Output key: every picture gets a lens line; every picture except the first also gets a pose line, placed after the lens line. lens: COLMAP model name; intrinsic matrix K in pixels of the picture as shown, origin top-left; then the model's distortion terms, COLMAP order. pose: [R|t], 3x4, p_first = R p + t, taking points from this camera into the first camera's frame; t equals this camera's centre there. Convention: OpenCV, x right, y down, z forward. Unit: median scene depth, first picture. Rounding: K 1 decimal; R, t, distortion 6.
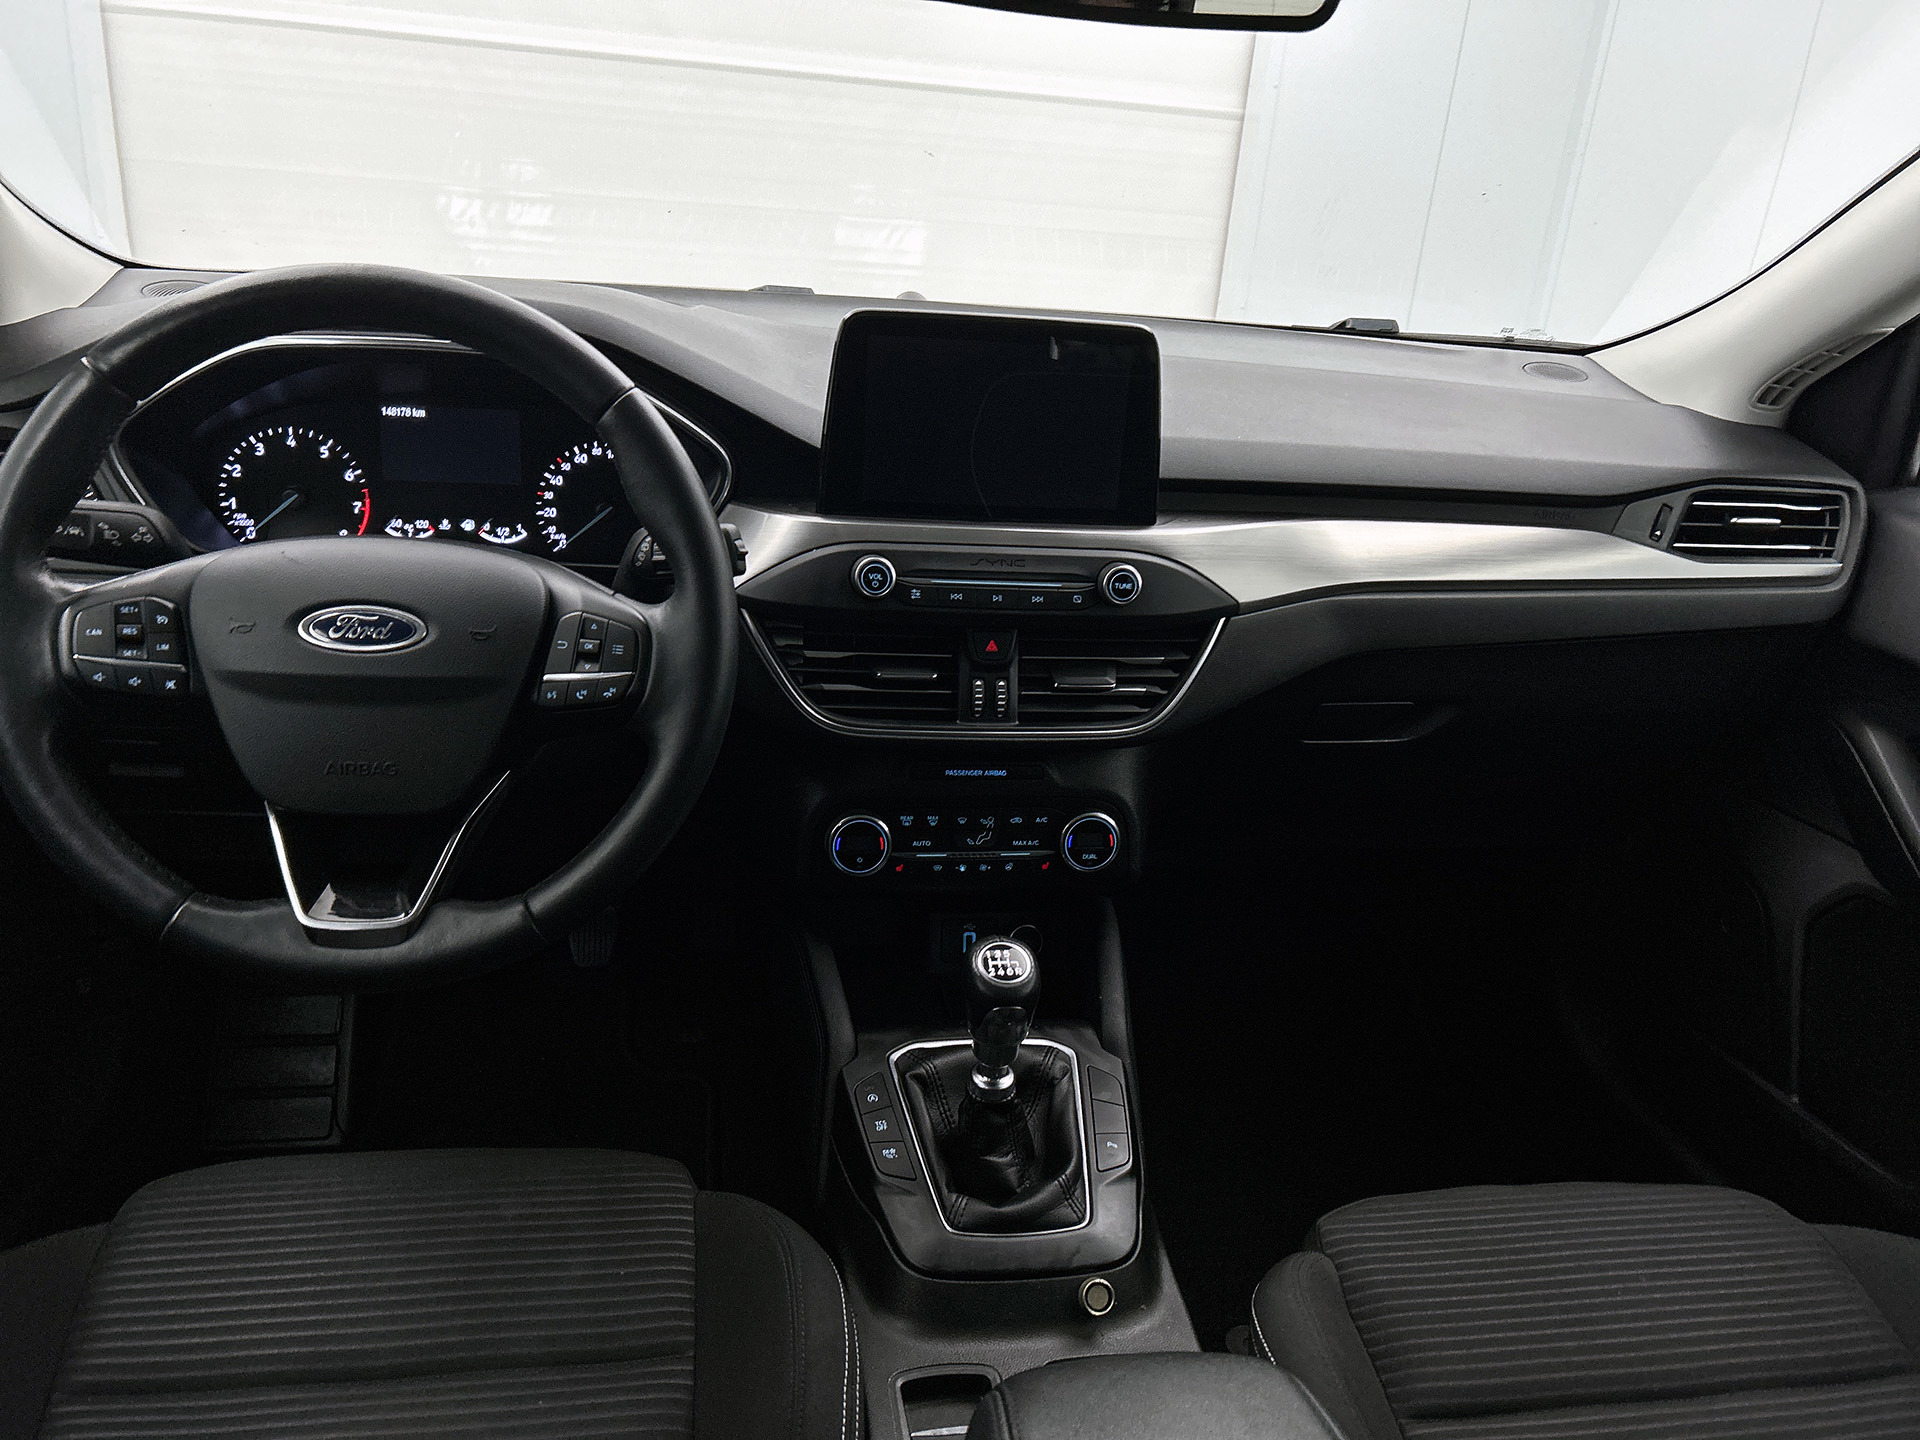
lens RADIAL K [[1440.7, 0, 972.0], [0, 1440.7, 728.1], [0, 0, 1]] dist [0.033416, -0.036043]
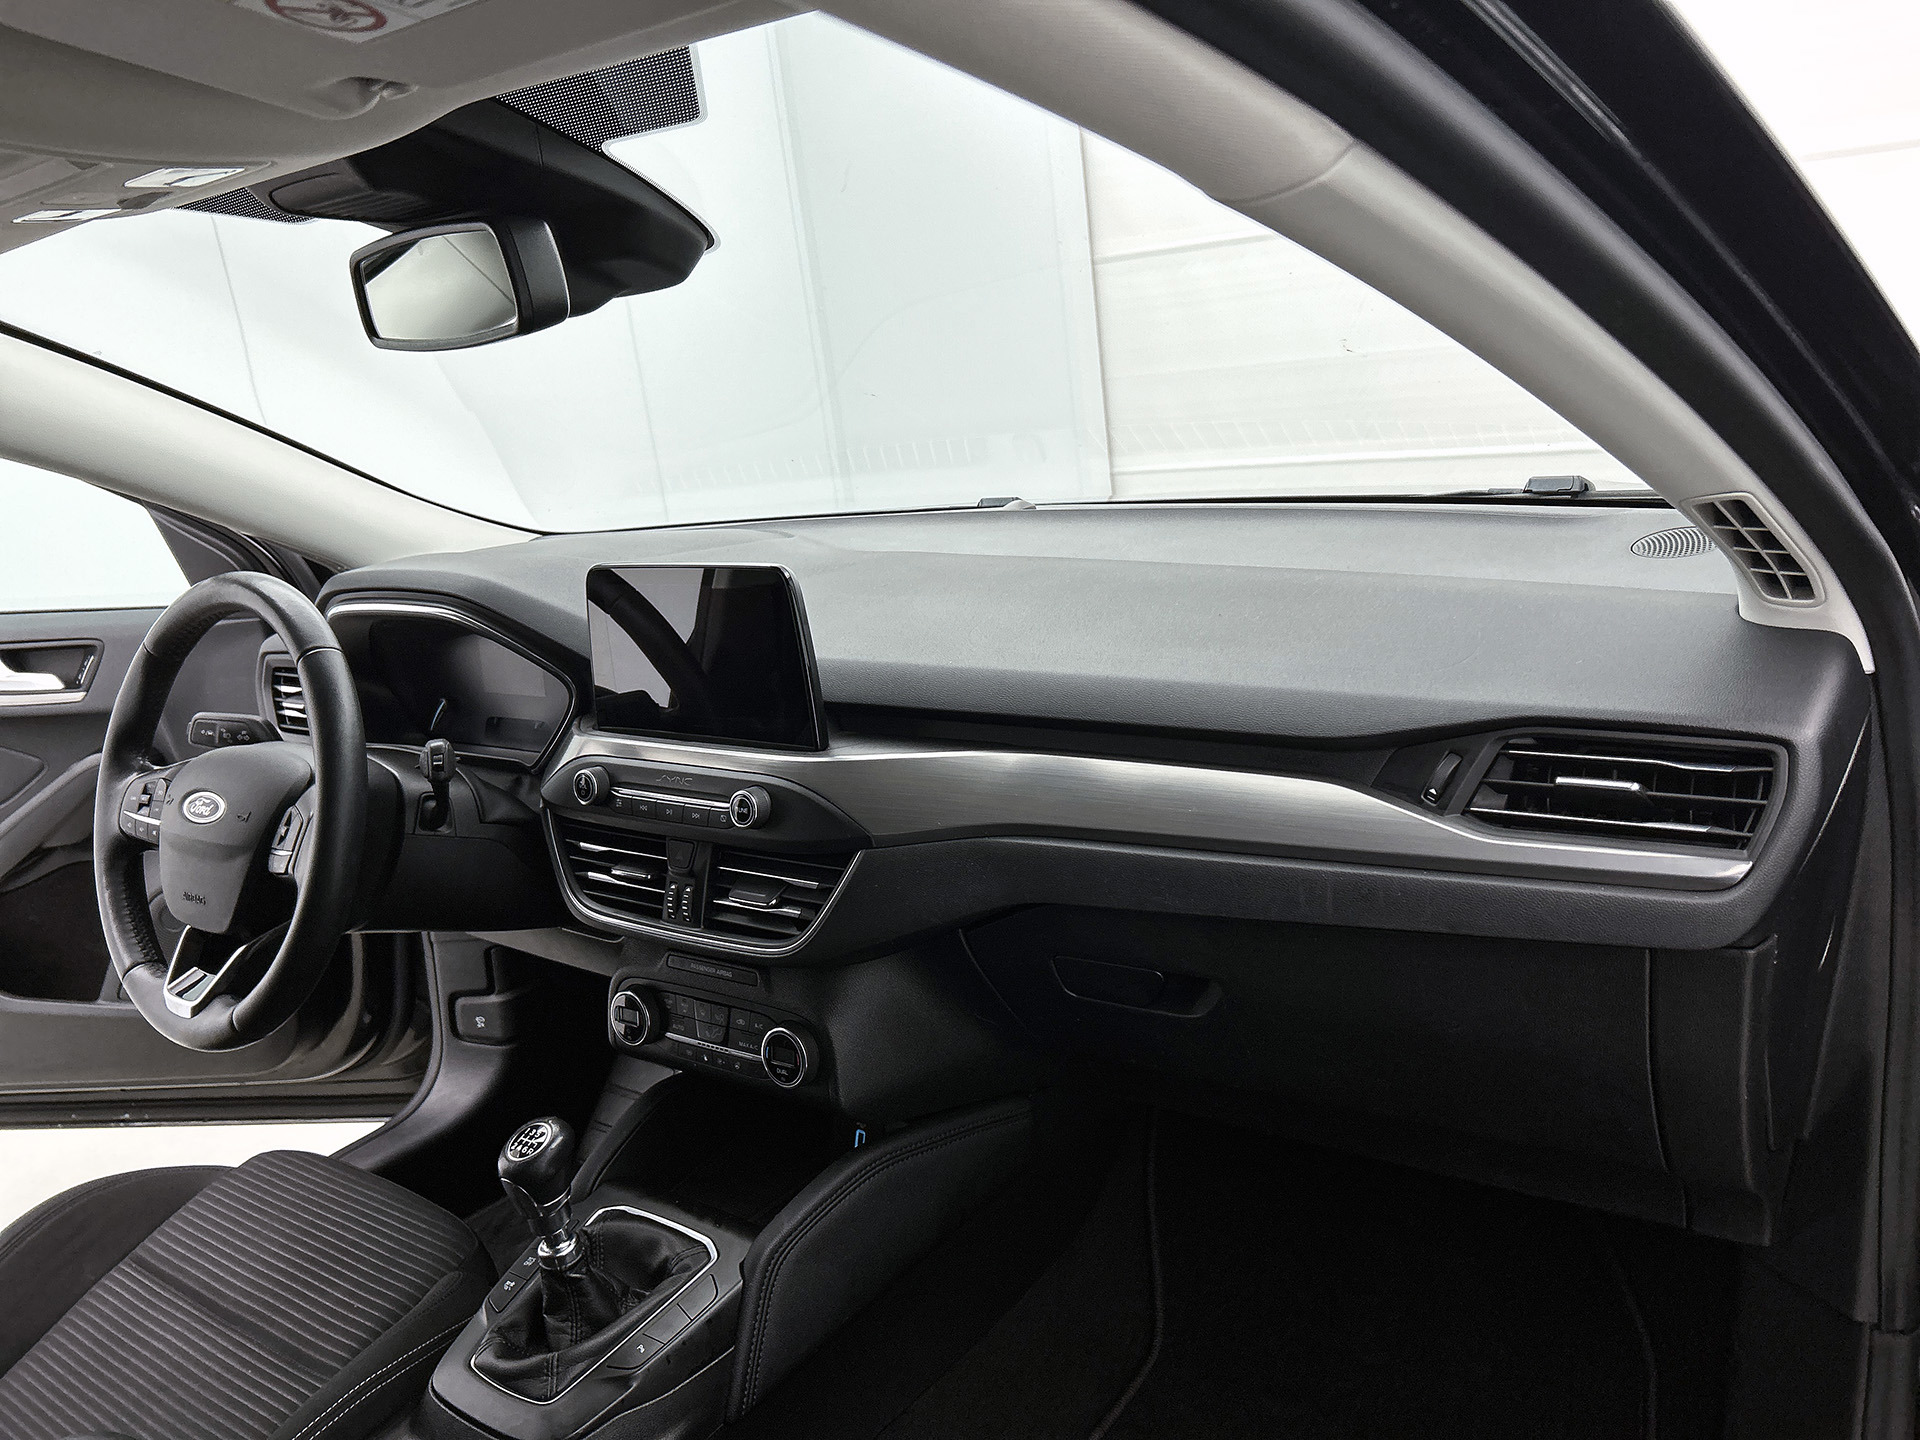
lens RADIAL K [[1440.7, 0, 948.0], [0, 1440.7, 712.5], [0, 0, 1]] dist [0.033416, -0.036043]
pose [[0.684239, 0.032442, -0.728535, 0.944292], [-0.100675, 0.993647, -0.050307, -0.128825], [0.722275, 0.107767, 0.683158, 0.379563]]
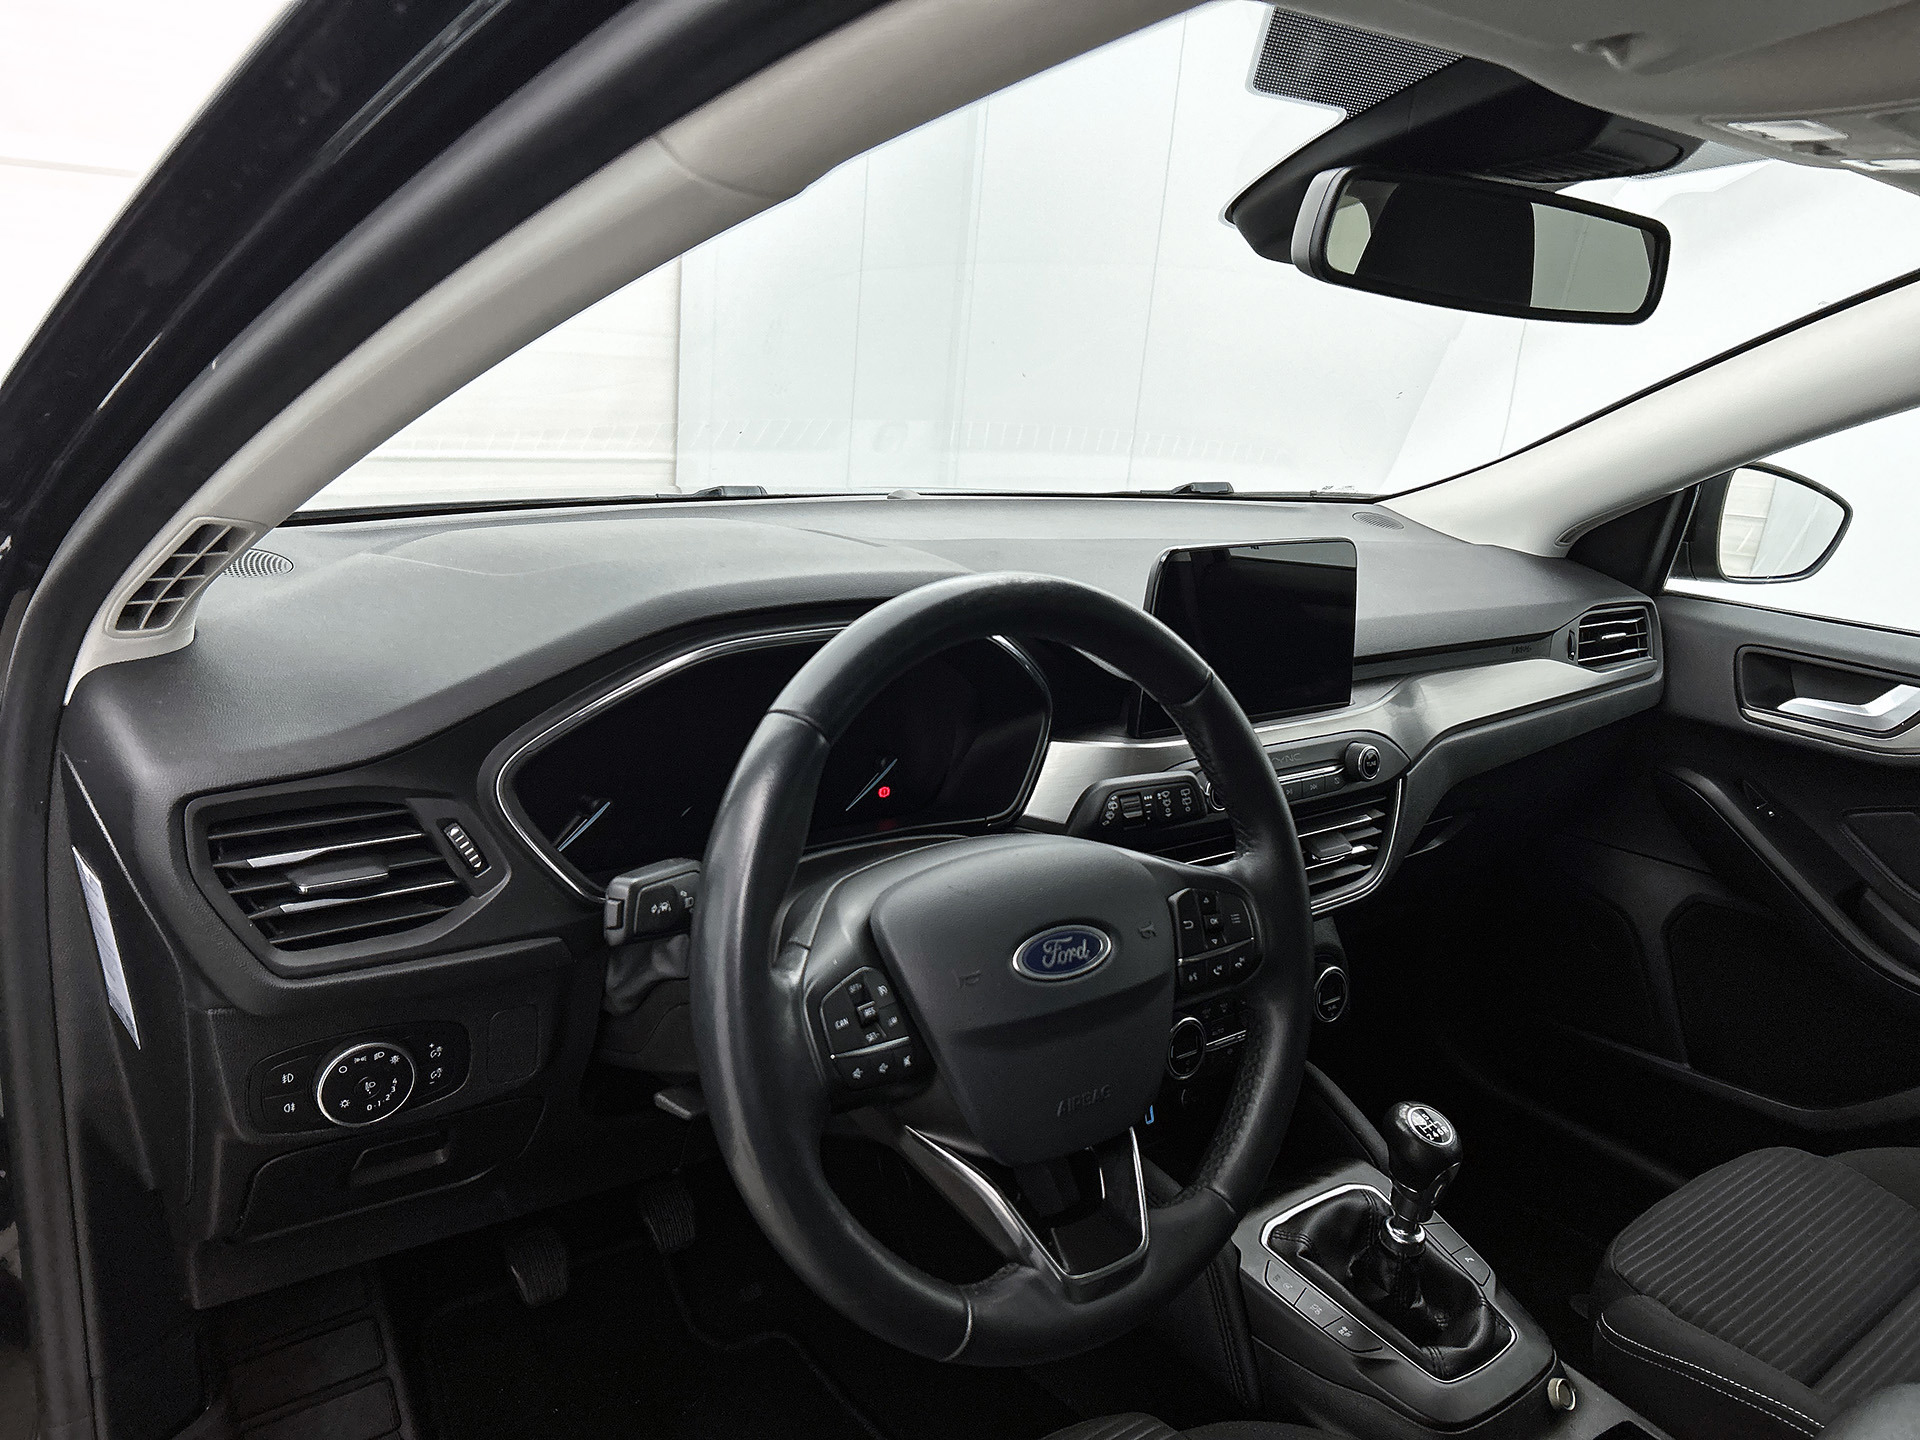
lens RADIAL K [[1440.7, 0, 952.9], [0, 1440.7, 726.3], [0, 0, 1]] dist [0.033416, -0.036043]
pose [[0.875587, -0.138389, 0.462813, -0.687795], [0.163367, 0.986465, -0.014102, -0.162309], [-0.454597, 0.087956, 0.886344, 0.140016]]
